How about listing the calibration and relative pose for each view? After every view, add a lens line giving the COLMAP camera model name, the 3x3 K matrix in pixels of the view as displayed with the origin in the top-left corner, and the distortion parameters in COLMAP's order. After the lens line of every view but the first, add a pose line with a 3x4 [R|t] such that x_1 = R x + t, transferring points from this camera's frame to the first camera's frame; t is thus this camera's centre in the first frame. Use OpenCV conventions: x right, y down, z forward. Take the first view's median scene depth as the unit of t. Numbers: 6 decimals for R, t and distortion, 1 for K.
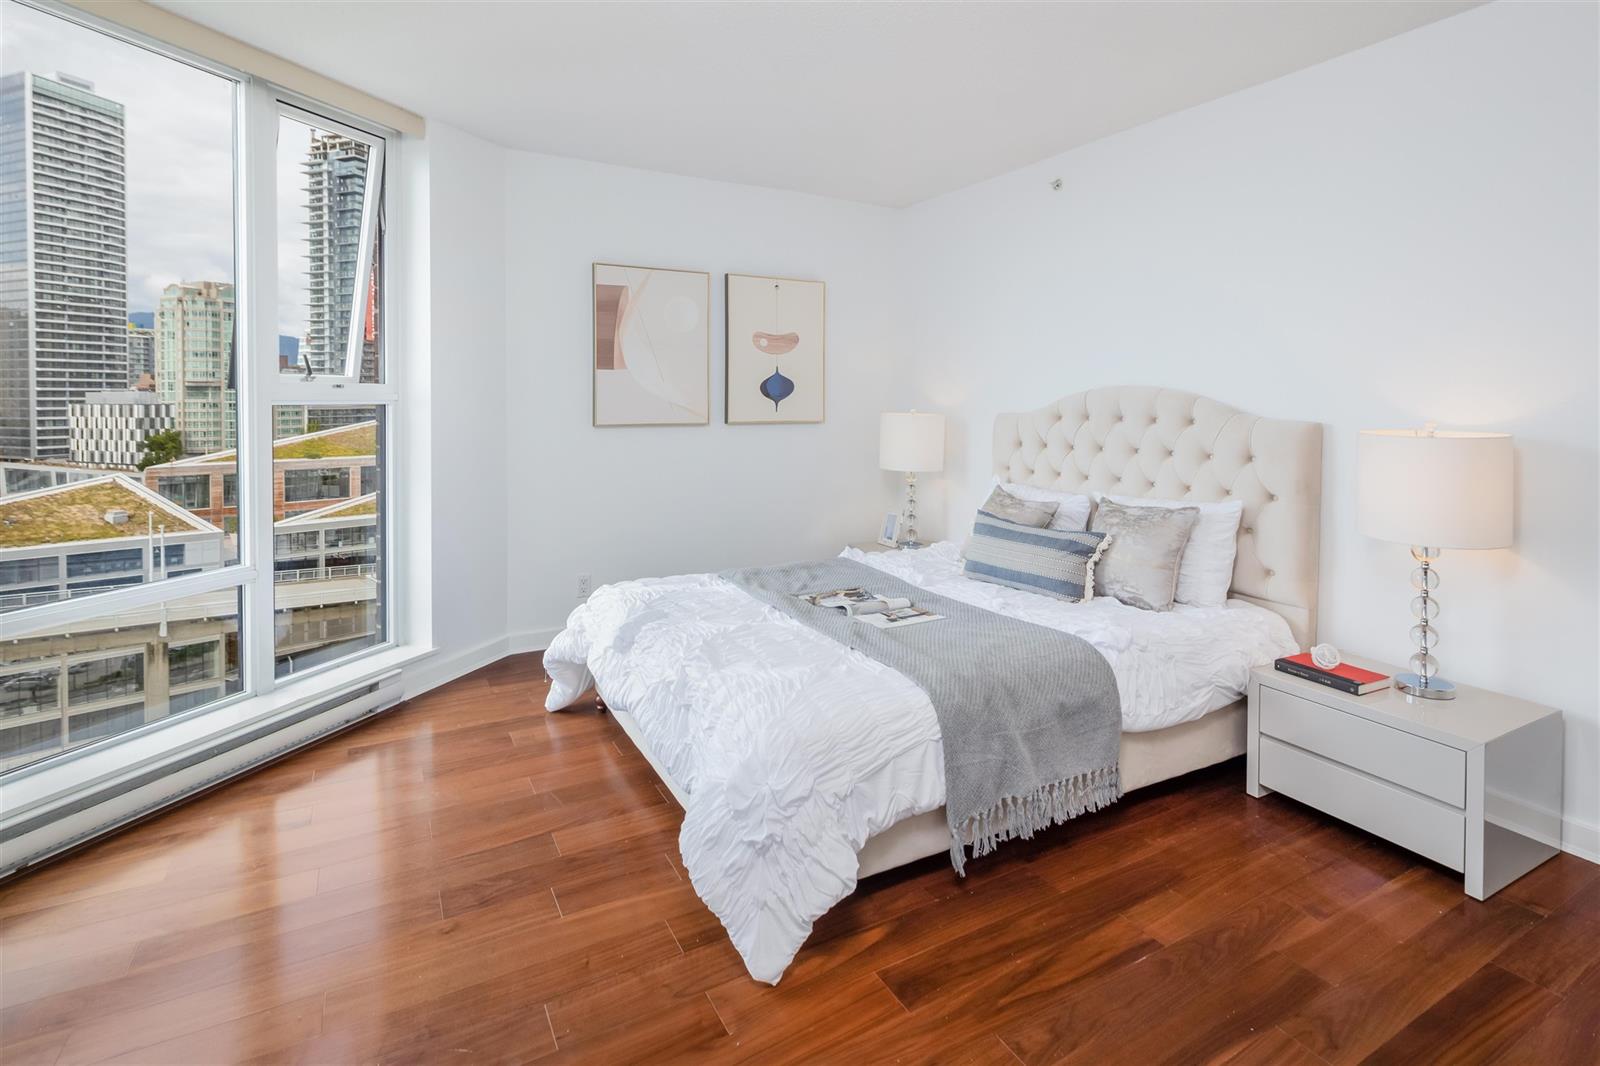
lens RADIAL K [[778.9, 0, 795.3], [0, 778.9, 428.8], [0, 0, 1]] dist [0.002392, -0.000864]
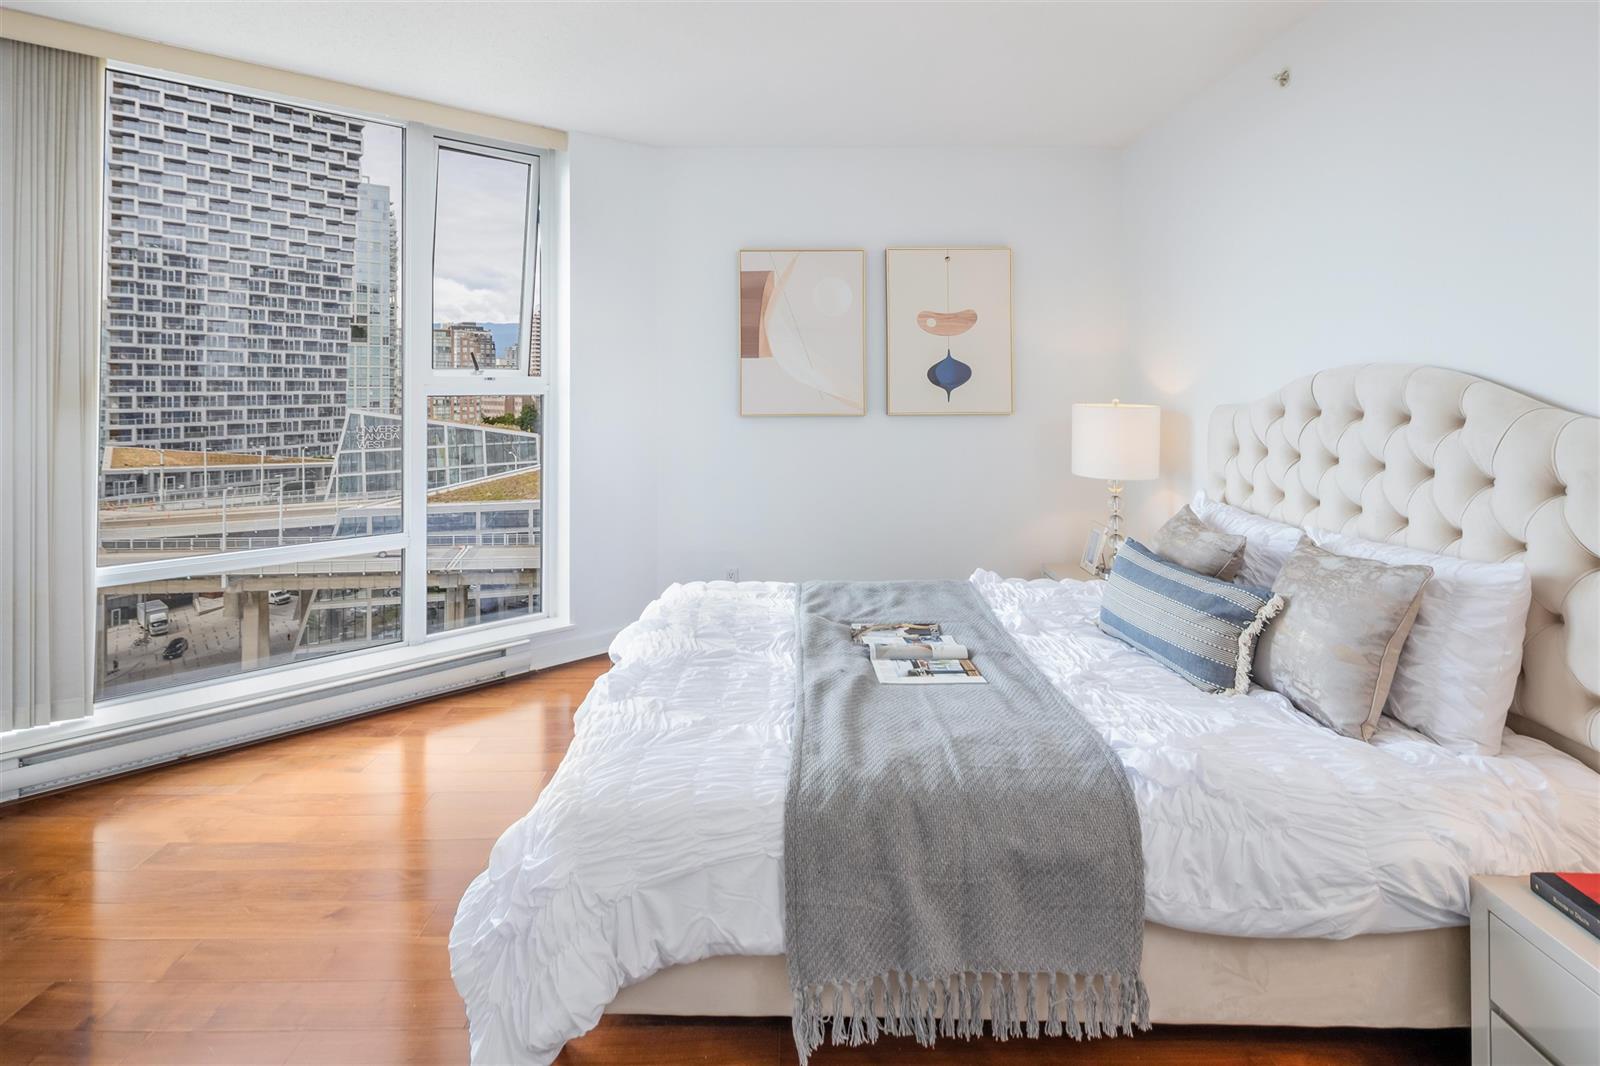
lens RADIAL K [[779.5, 0, 797.5], [0, 779.5, 392.1], [0, 0, 1]] dist [0.001704, -0.001088]
pose [[0.878366, -0.002873, -0.477981, 0.359407], [-0.011380, 0.999573, -0.026920, -0.011020], [0.477854, 0.029085, 0.877958, 0.233847]]
